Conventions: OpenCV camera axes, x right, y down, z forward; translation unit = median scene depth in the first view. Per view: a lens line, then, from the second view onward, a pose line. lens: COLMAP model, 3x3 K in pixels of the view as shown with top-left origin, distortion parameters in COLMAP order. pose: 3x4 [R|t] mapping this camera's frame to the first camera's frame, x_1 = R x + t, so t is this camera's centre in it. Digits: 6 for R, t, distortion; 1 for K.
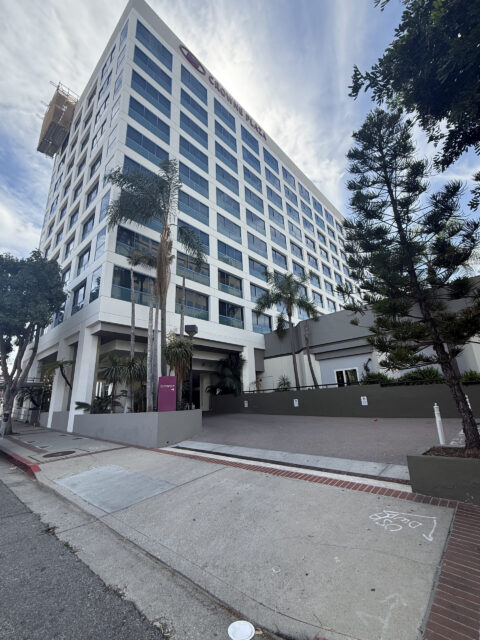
lens RADIAL K [[282.5, 0, 240.0], [0, 282.5, 320.0], [0, 0, 1]] dist [-0.000007, -0.000097]
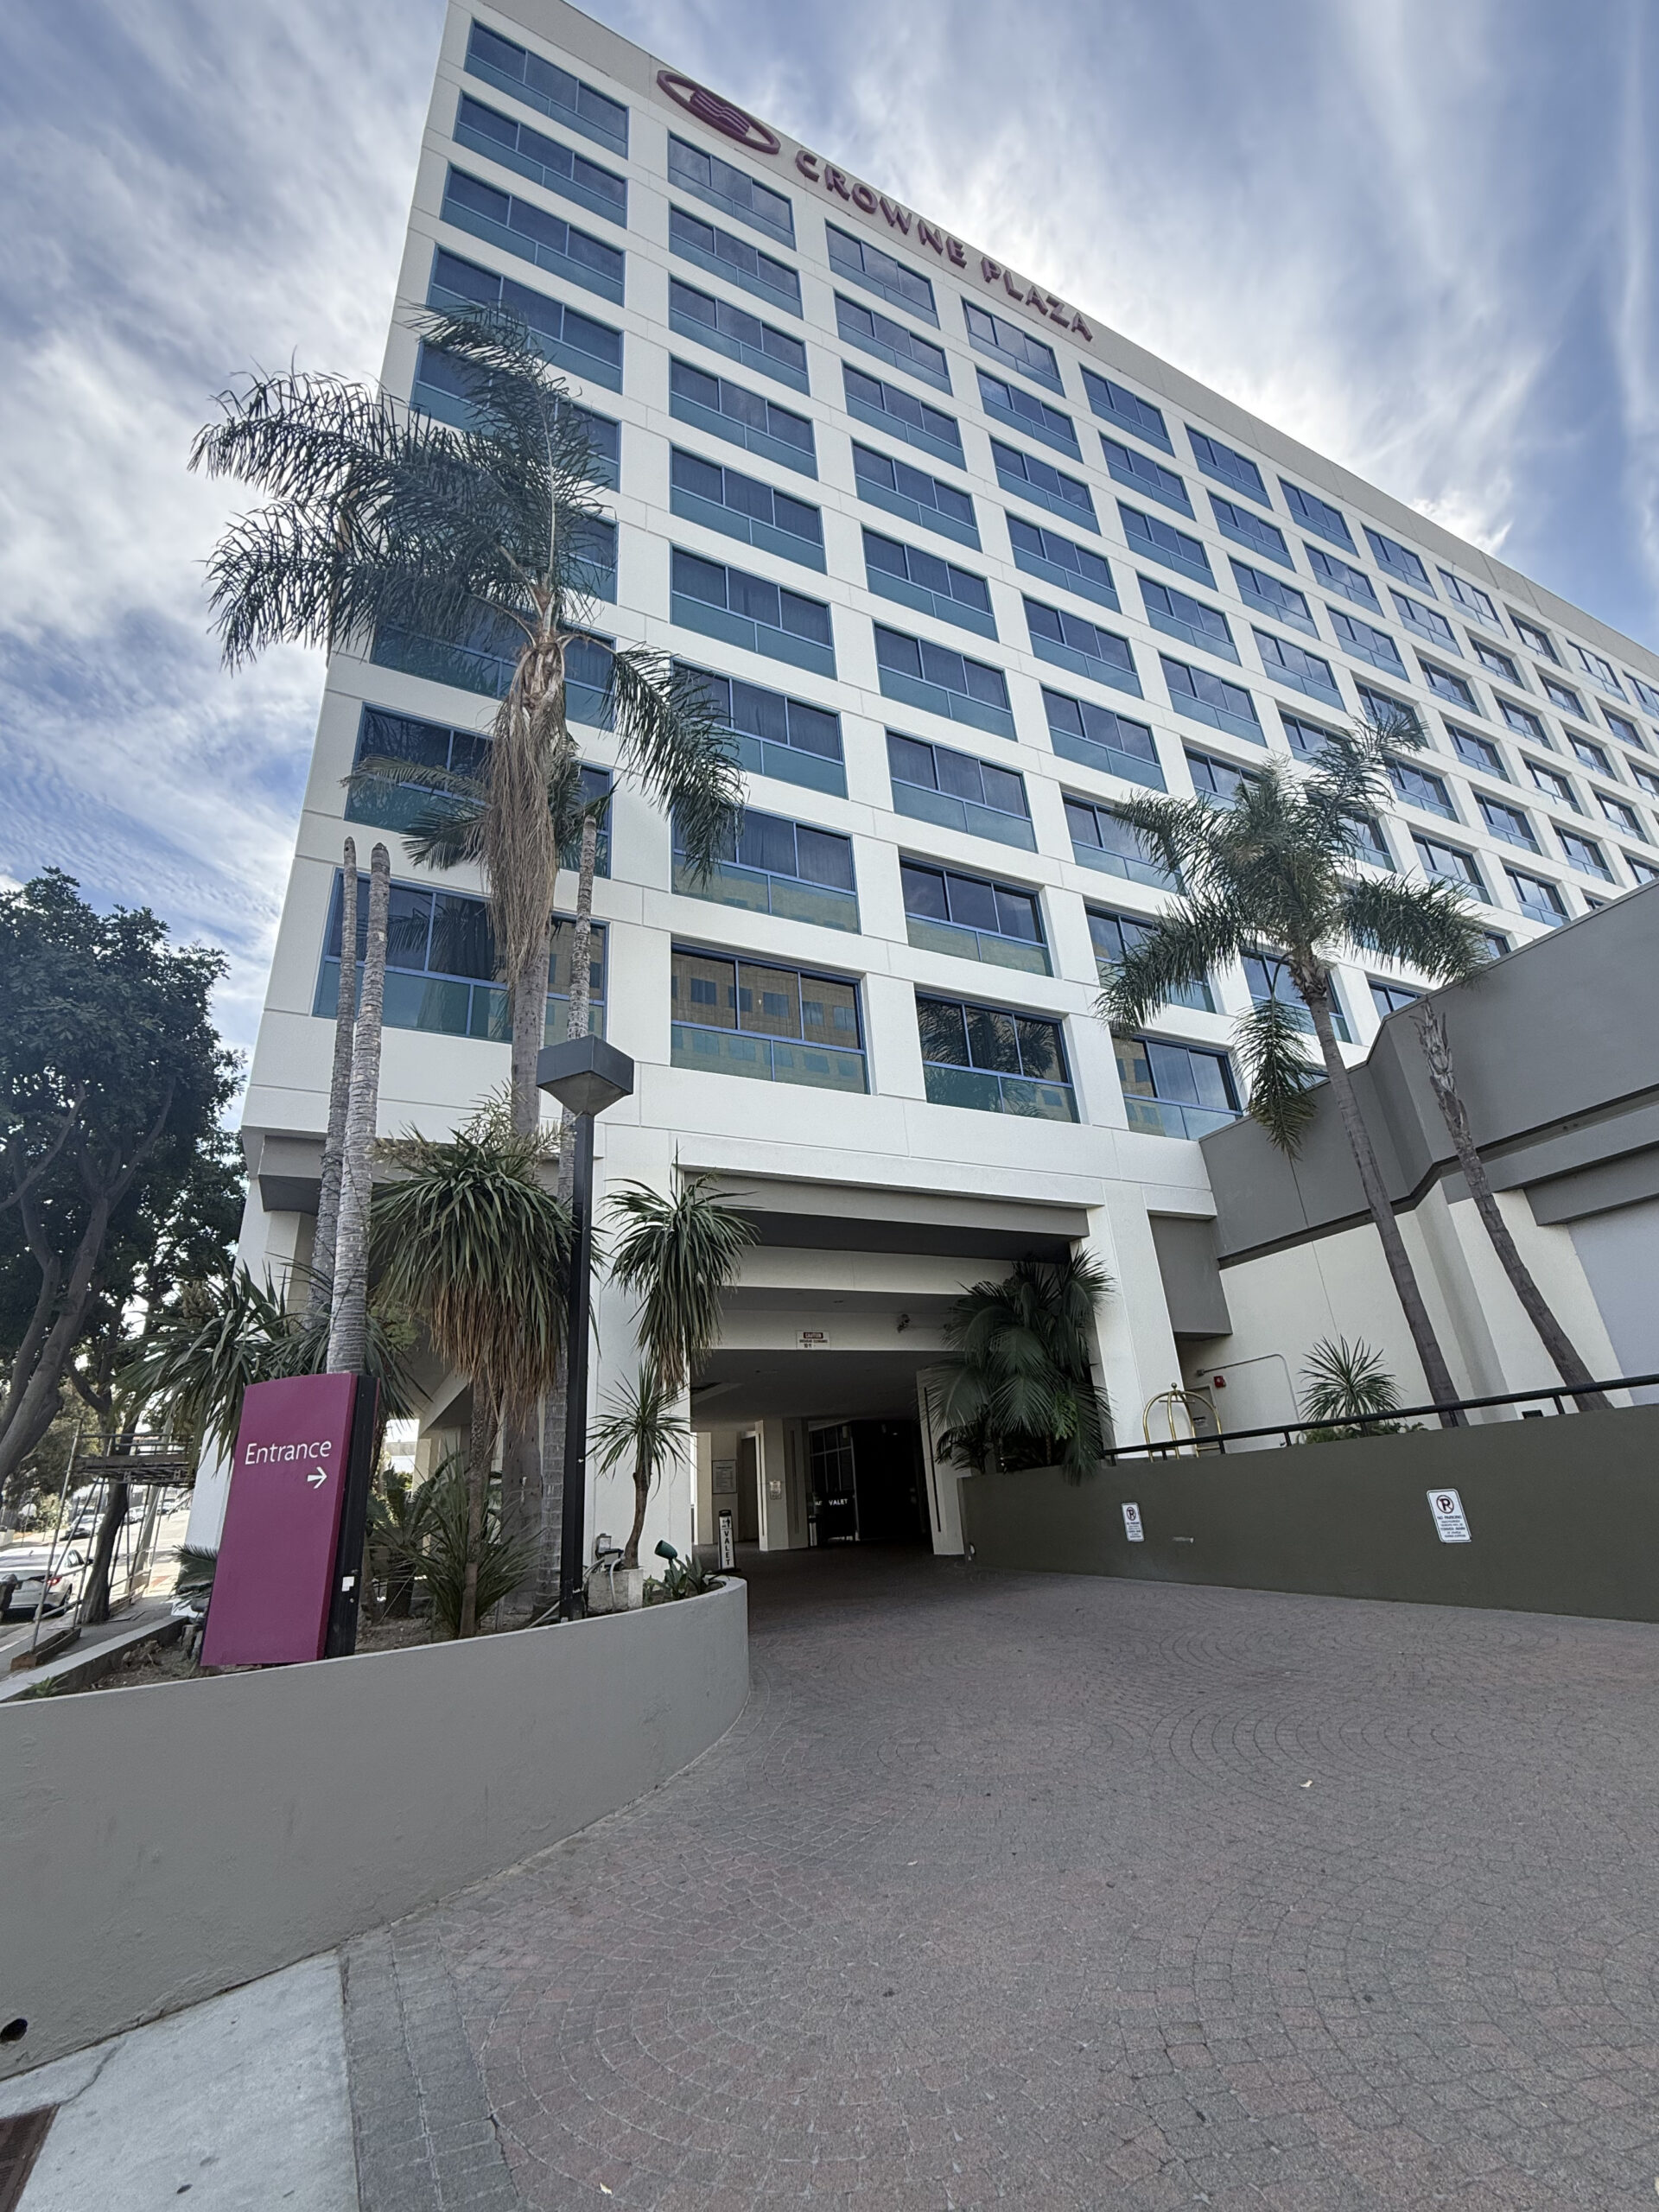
lens RADIAL K [[976.4, 0, 829.5], [0, 976.4, 1106.0], [0, 0, 1]] dist [-0.000007, -0.000097]
pose [[0.932737, -0.160457, -0.322885, 0.076191], [0.130451, 0.985032, -0.112669, 0.078119], [0.336130, 0.062970, 0.939708, 0.318543]]
